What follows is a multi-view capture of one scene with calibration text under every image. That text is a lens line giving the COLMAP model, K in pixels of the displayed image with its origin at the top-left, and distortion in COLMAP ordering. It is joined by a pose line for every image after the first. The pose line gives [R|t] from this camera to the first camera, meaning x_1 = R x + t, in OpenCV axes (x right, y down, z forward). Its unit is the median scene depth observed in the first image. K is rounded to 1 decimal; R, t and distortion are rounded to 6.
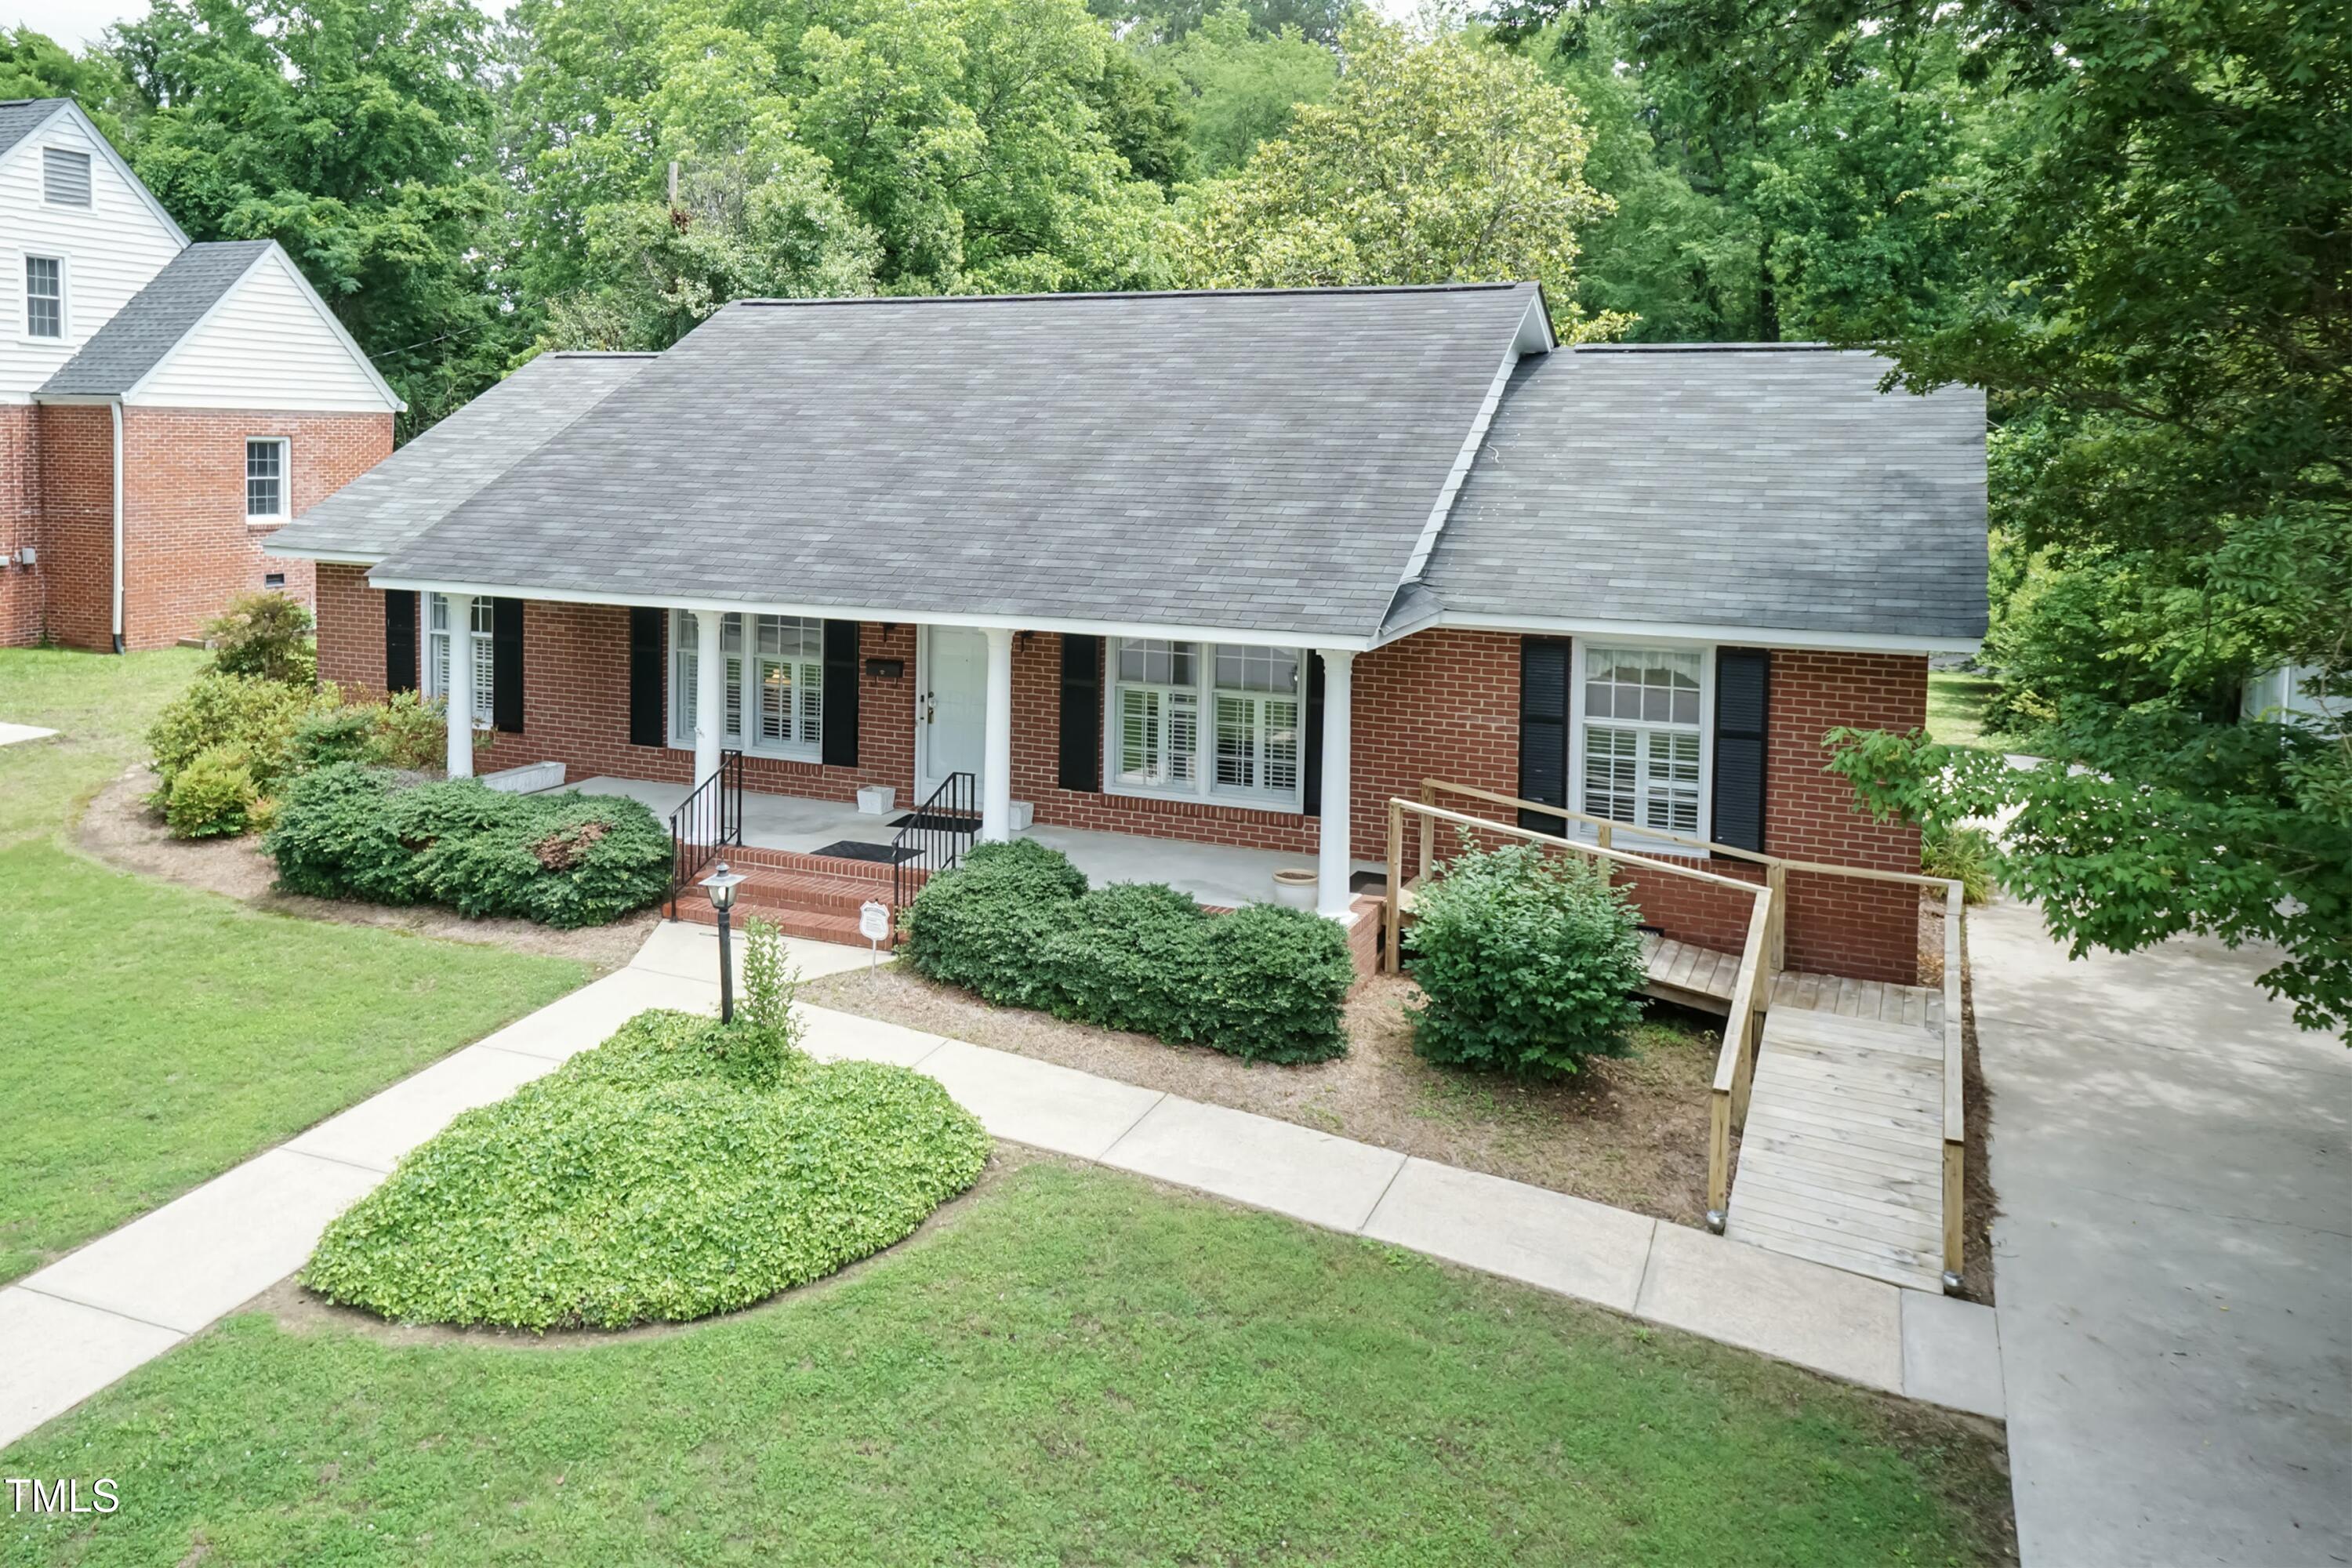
lens RADIAL K [[1665.5, 0, 1076.4], [0, 1665.5, 558.3], [0, 0, 1]] dist [0.043904, 0.017829]
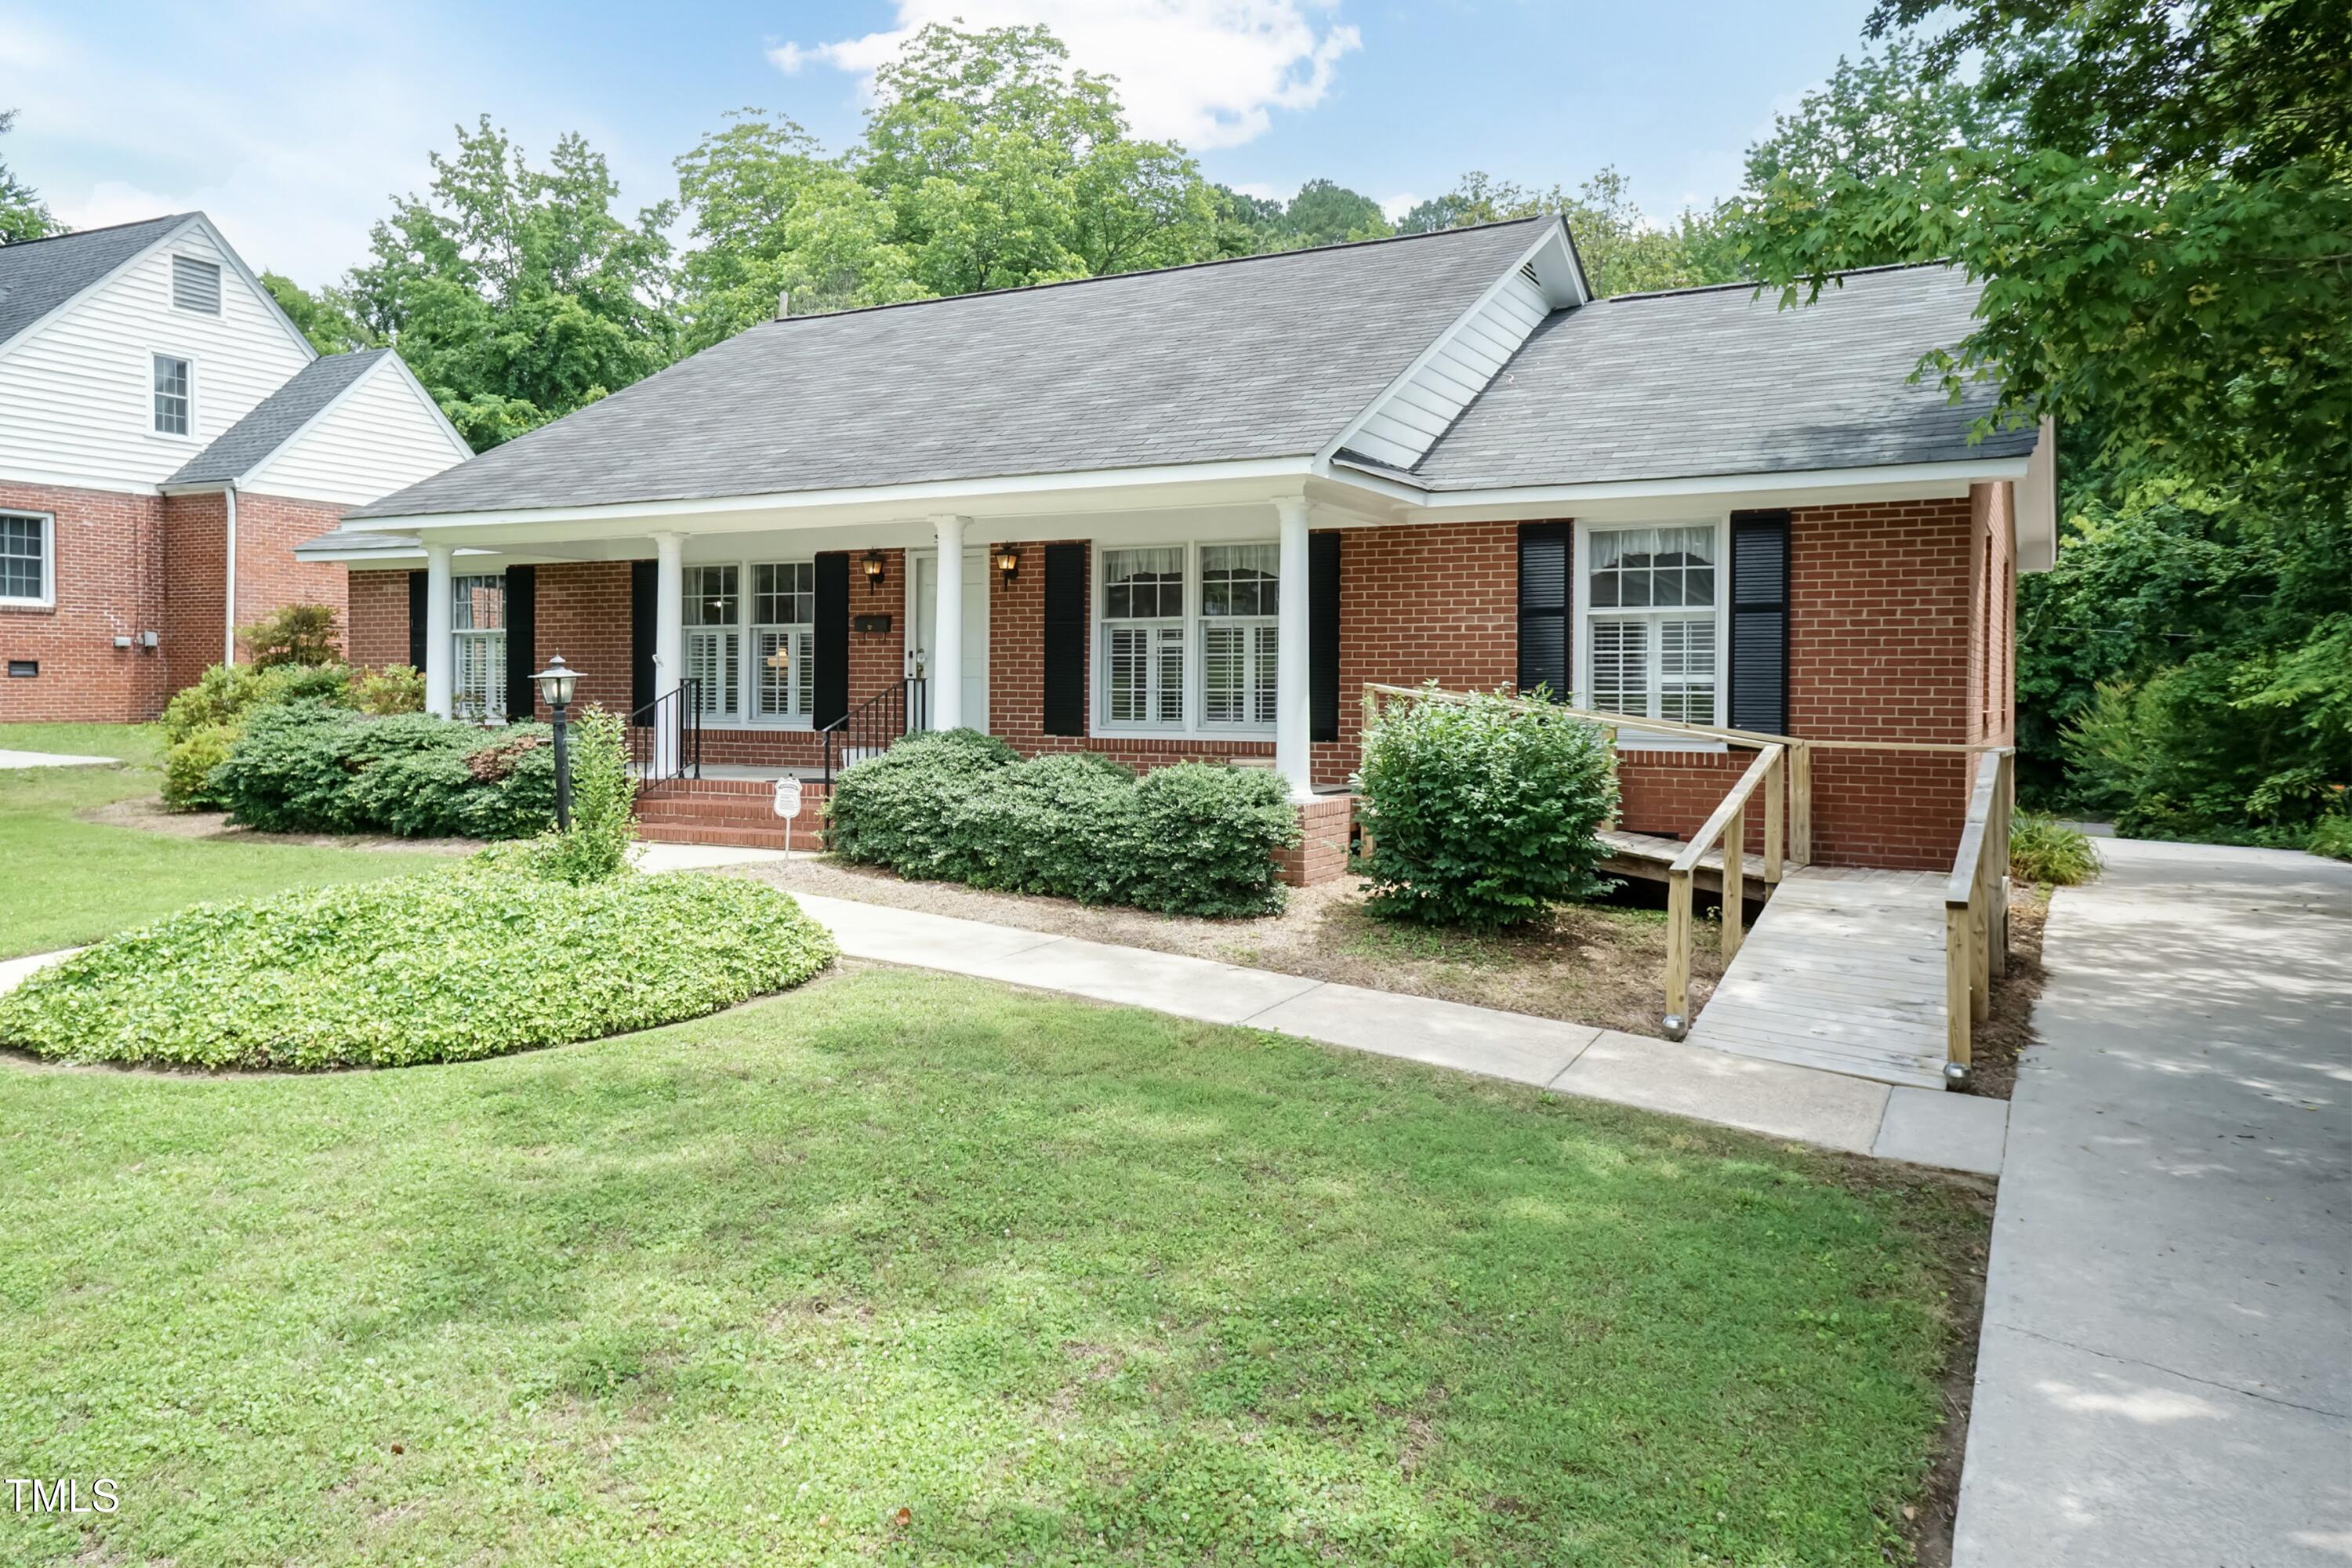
lens RADIAL K [[1564.3, 0, 1127.7], [0, 1564.3, 704.8], [0, 0, 1]] dist [0.044519, 0.027652]
pose [[0.997083, -0.012766, -0.075256, 0.121915], [0.009245, 0.998855, -0.046949, 0.192540], [0.075769, 0.046116, 0.996058, 0.138597]]
